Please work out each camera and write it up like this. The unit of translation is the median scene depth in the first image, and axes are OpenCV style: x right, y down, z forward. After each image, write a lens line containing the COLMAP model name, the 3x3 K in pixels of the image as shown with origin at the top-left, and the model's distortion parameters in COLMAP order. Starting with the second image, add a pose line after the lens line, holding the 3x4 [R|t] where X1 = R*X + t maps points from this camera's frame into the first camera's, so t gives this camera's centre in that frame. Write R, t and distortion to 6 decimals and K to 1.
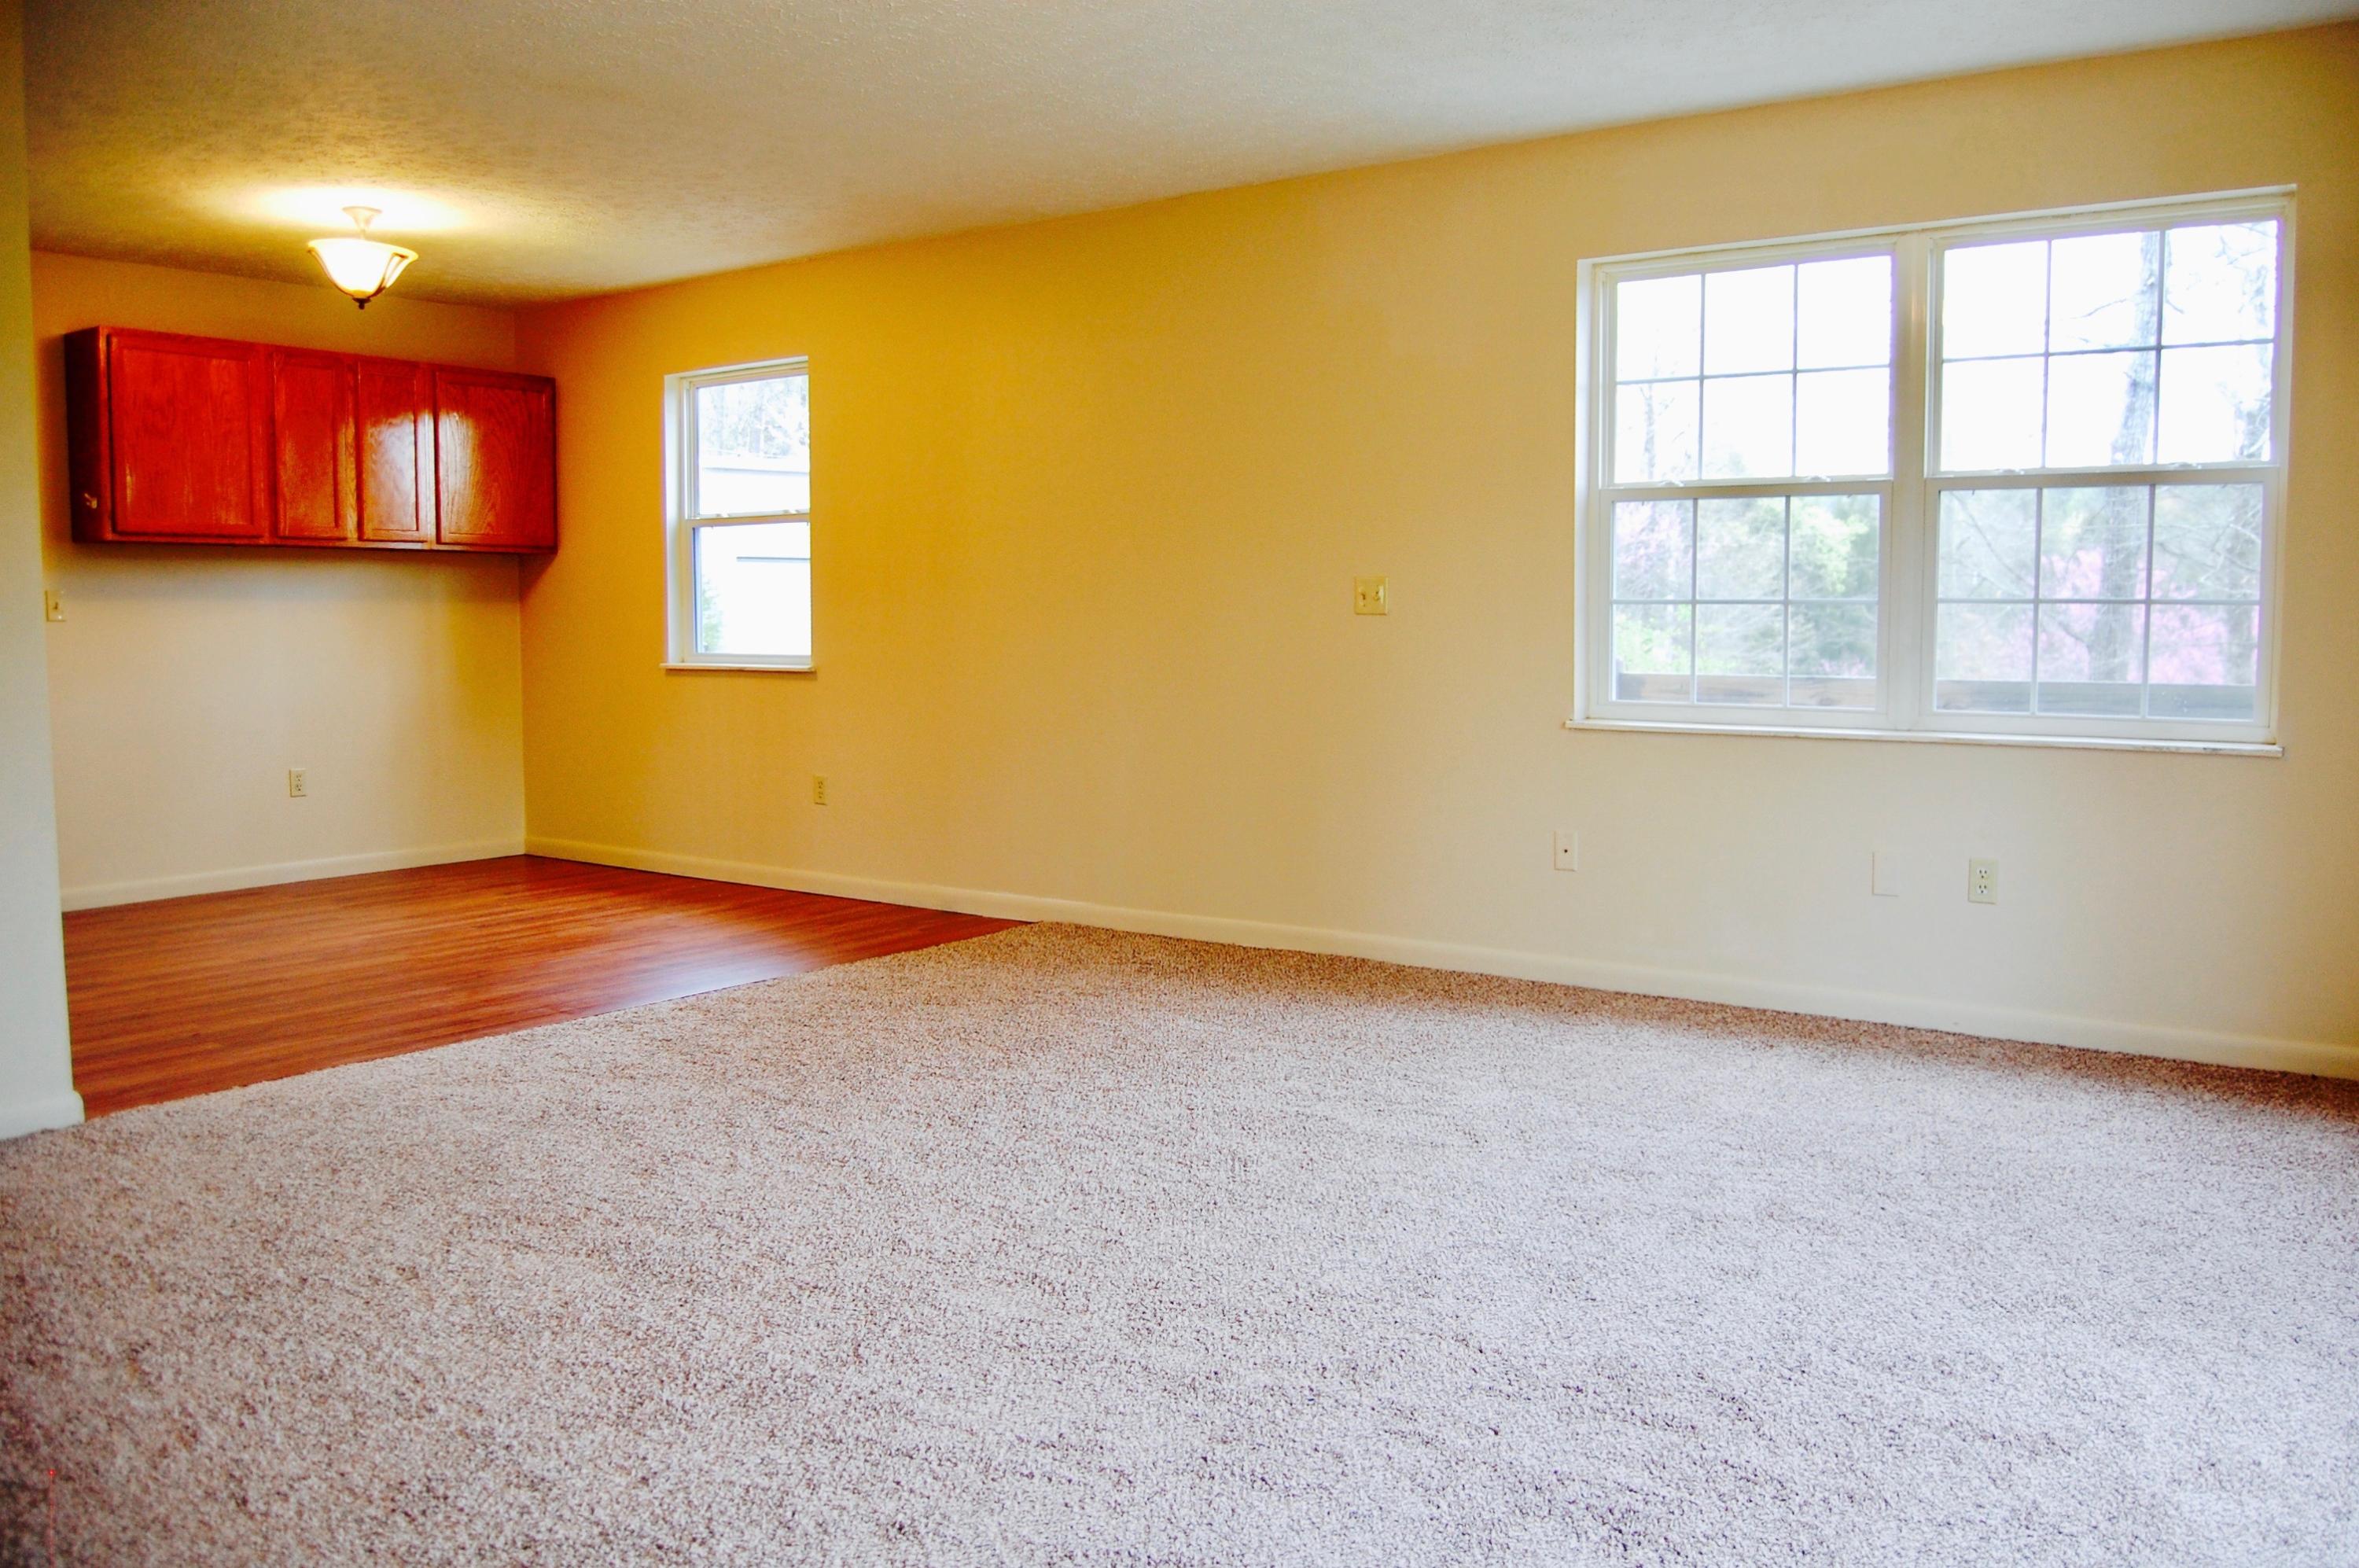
lens RADIAL K [[1828.8, 0, 1215.2], [0, 1828.8, 773.4], [0, 0, 1]] dist [-0.097535, 0.041643]
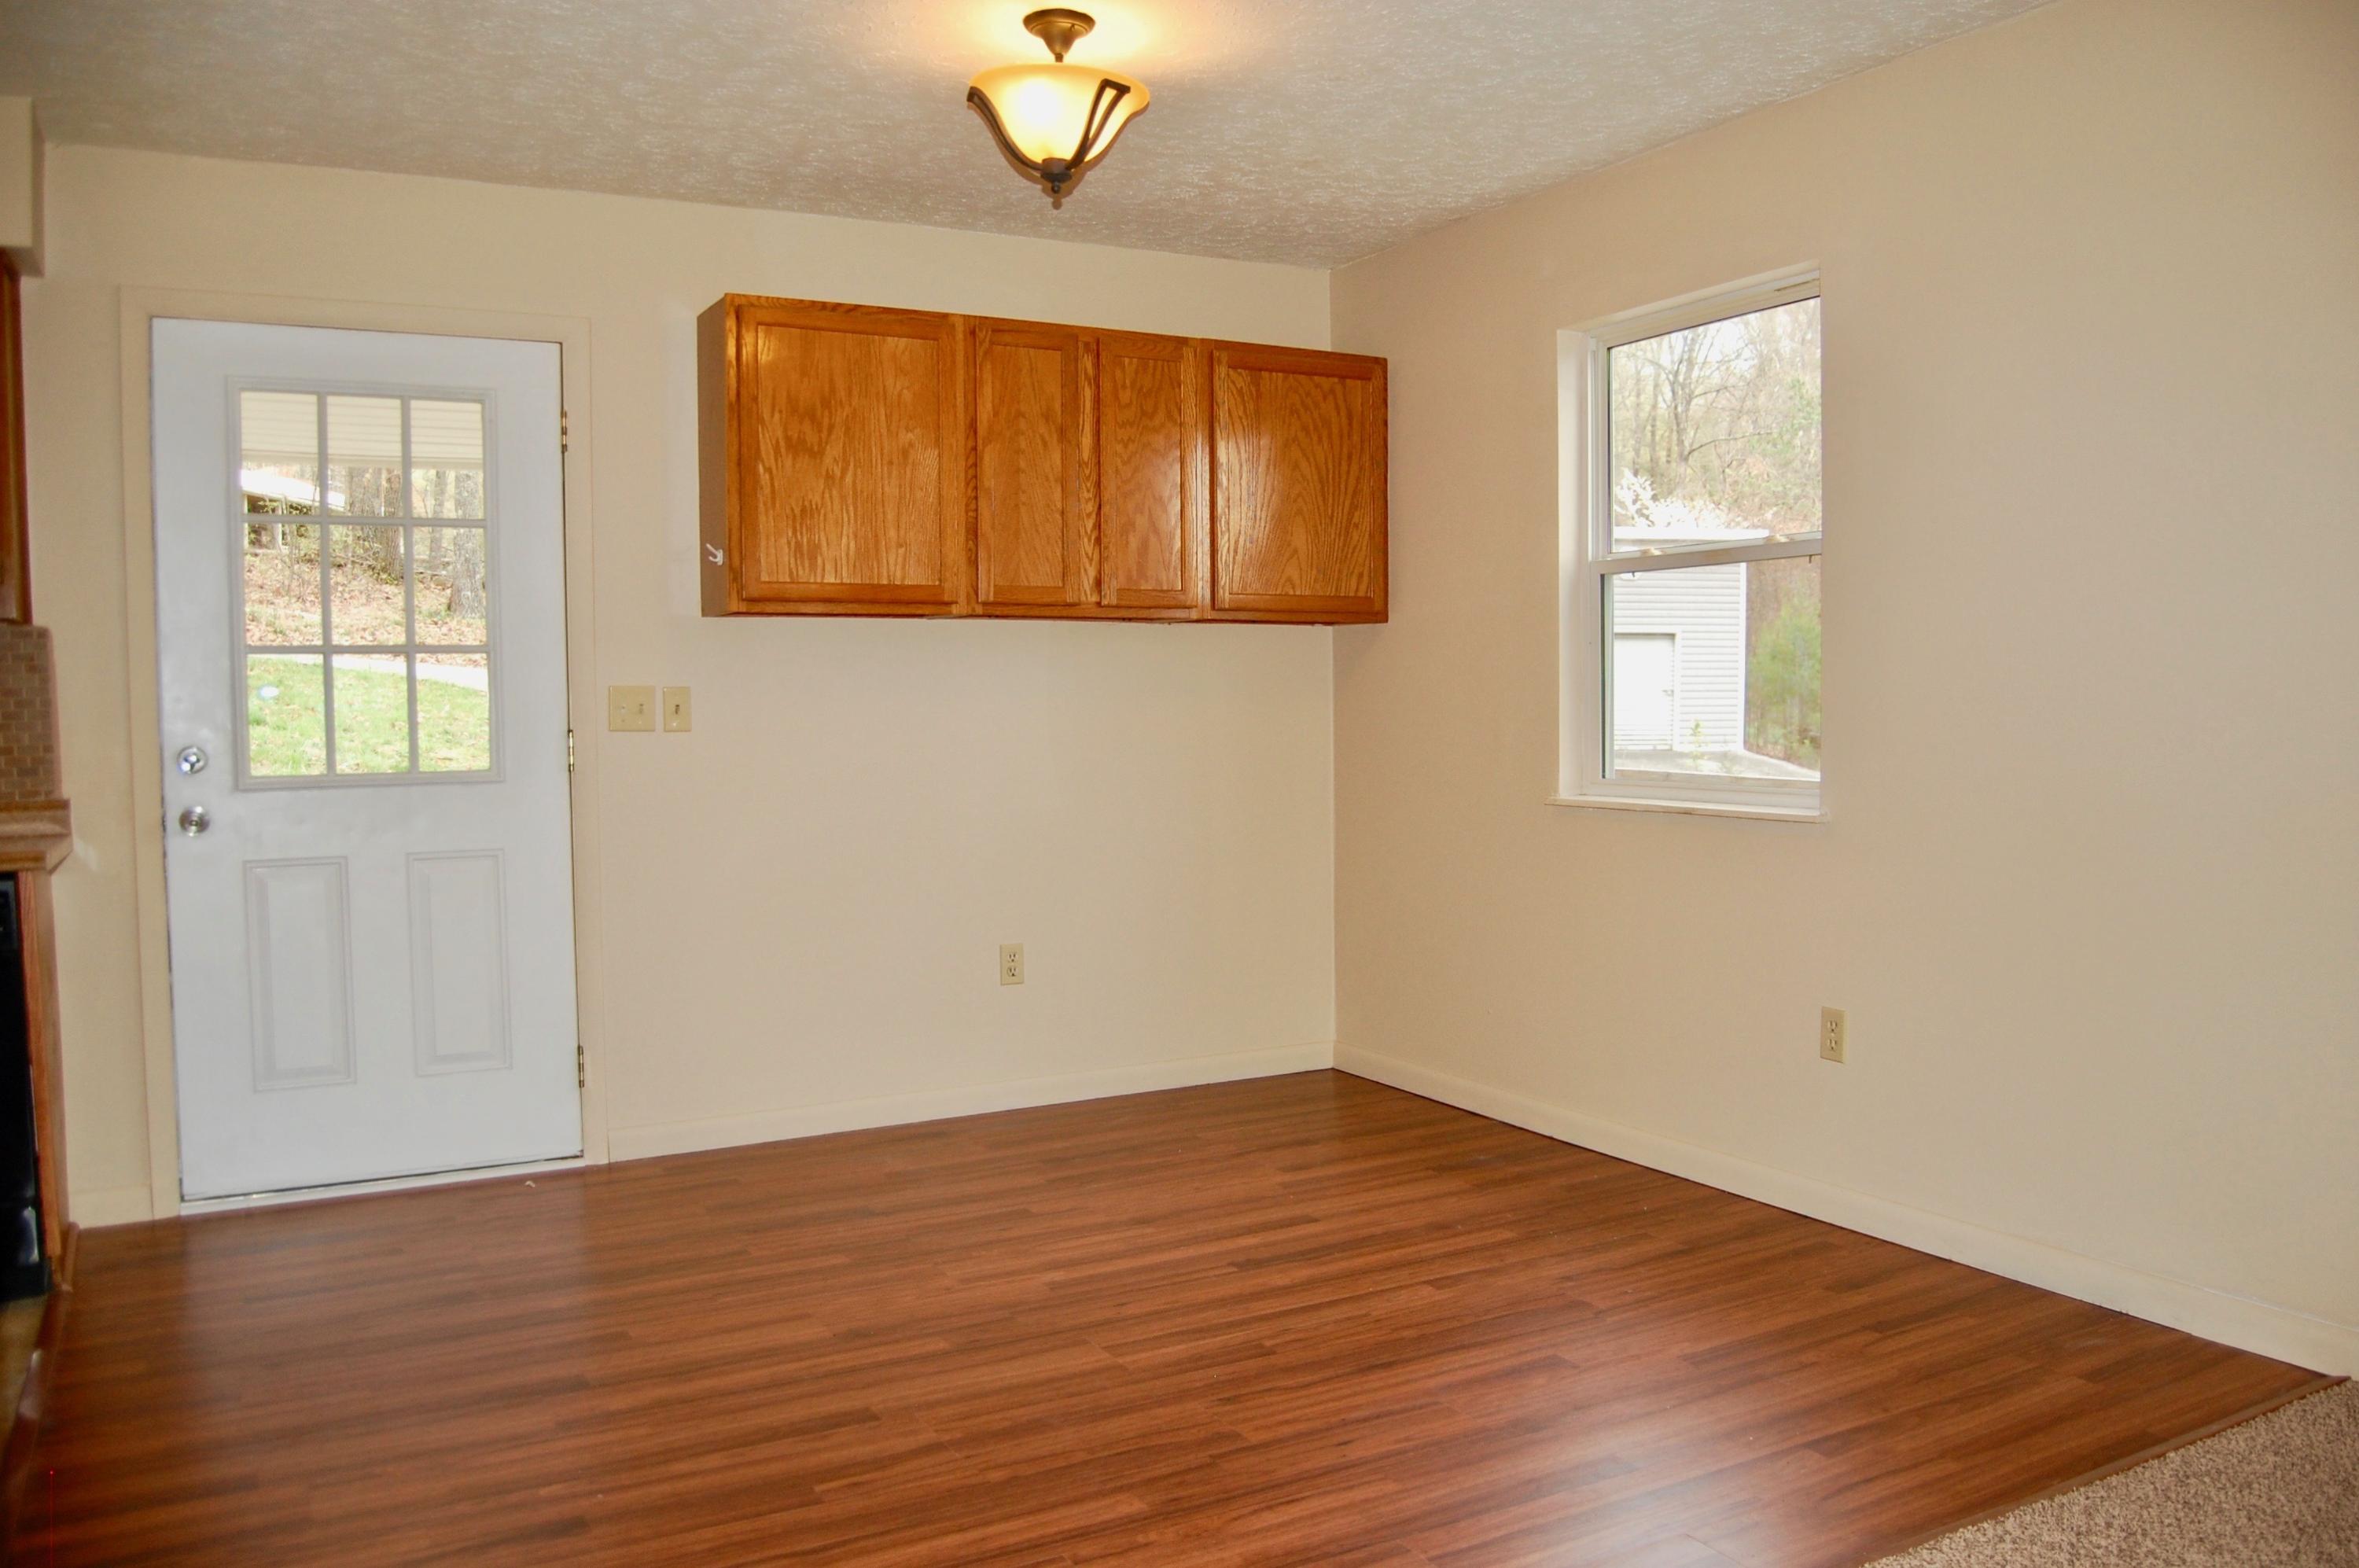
lens RADIAL K [[1828.8, 0, 1215.2], [0, 1828.8, 773.4], [0, 0, 1]] dist [-0.097535, 0.041643]
pose [[0.902117, 0.006367, -0.431445, -0.144581], [-0.026609, 0.998809, -0.040899, -0.041421], [0.430671, 0.048376, 0.901212, 0.405248]]
